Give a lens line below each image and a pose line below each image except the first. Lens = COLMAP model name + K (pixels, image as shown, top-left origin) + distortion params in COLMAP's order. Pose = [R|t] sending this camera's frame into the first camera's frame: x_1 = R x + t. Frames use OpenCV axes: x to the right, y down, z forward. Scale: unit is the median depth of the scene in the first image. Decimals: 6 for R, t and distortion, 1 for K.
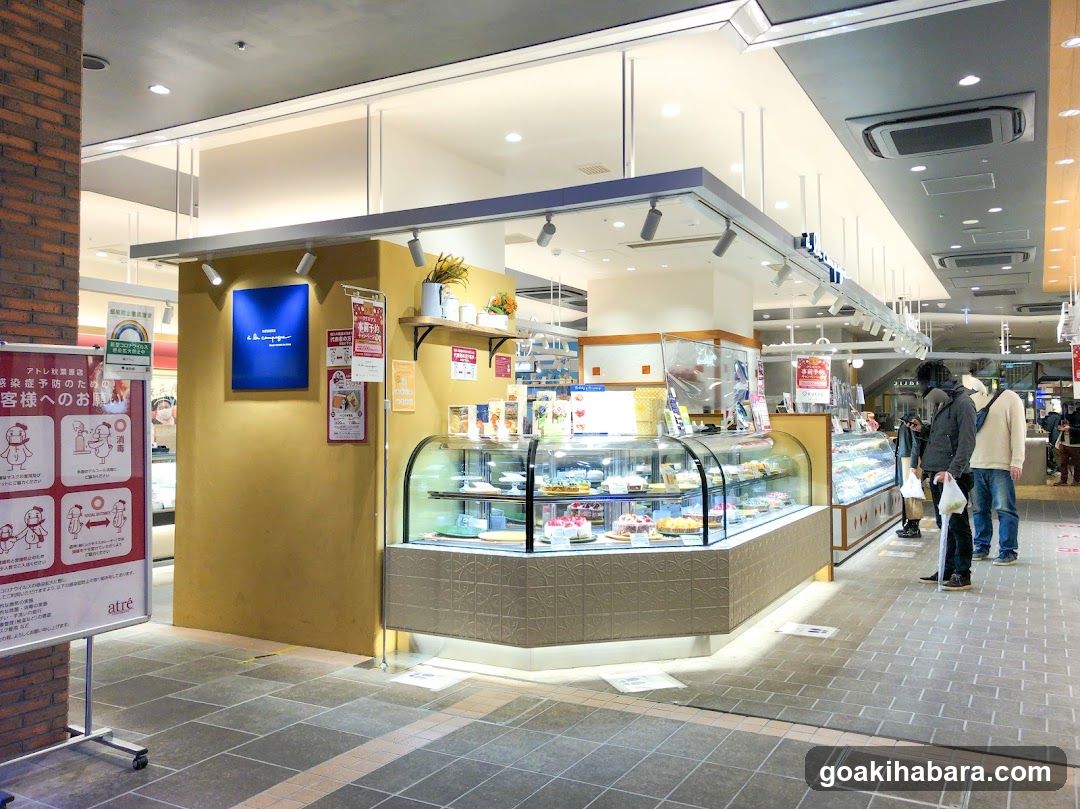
lens RADIAL K [[901.6, 0, 544.4], [0, 901.6, 384.4], [0, 0, 1]] dist [0.108183, -0.289081]
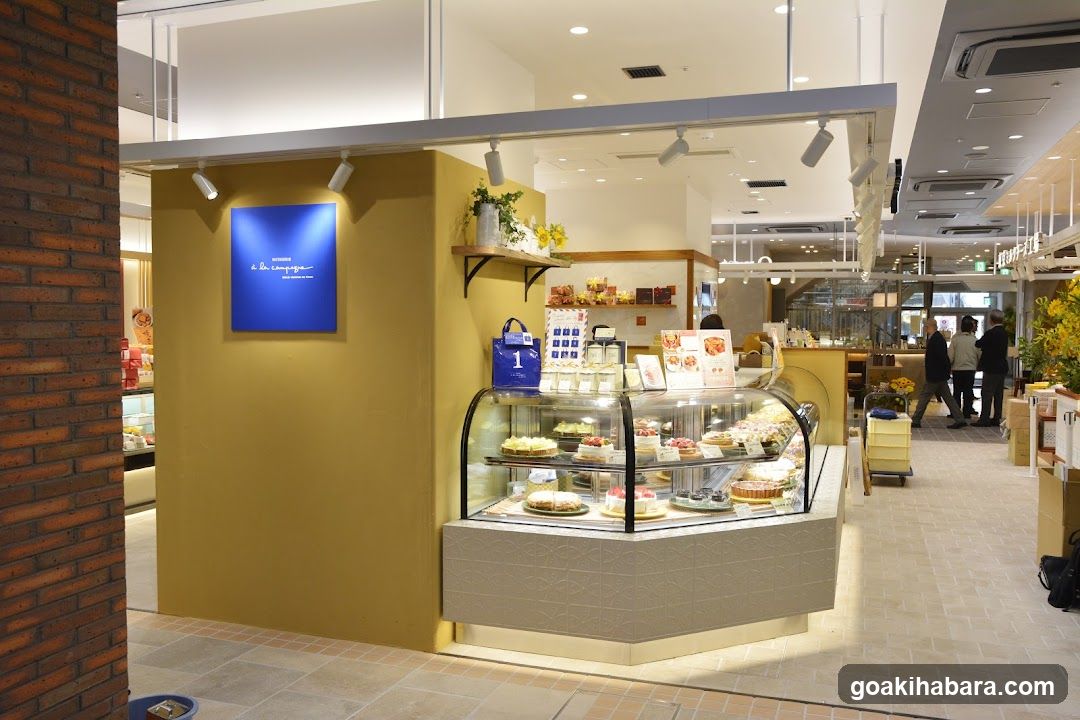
lens RADIAL K [[927.7, 0, 540.0], [0, 927.7, 360.0], [0, 0, 1]] dist [-0.060594, 0.005445]
pose [[0.989516, 0.001534, 0.144414, -0.205839], [-0.012711, 0.996988, 0.076507, -0.037323], [-0.143862, -0.077541, 0.986555, 0.161037]]
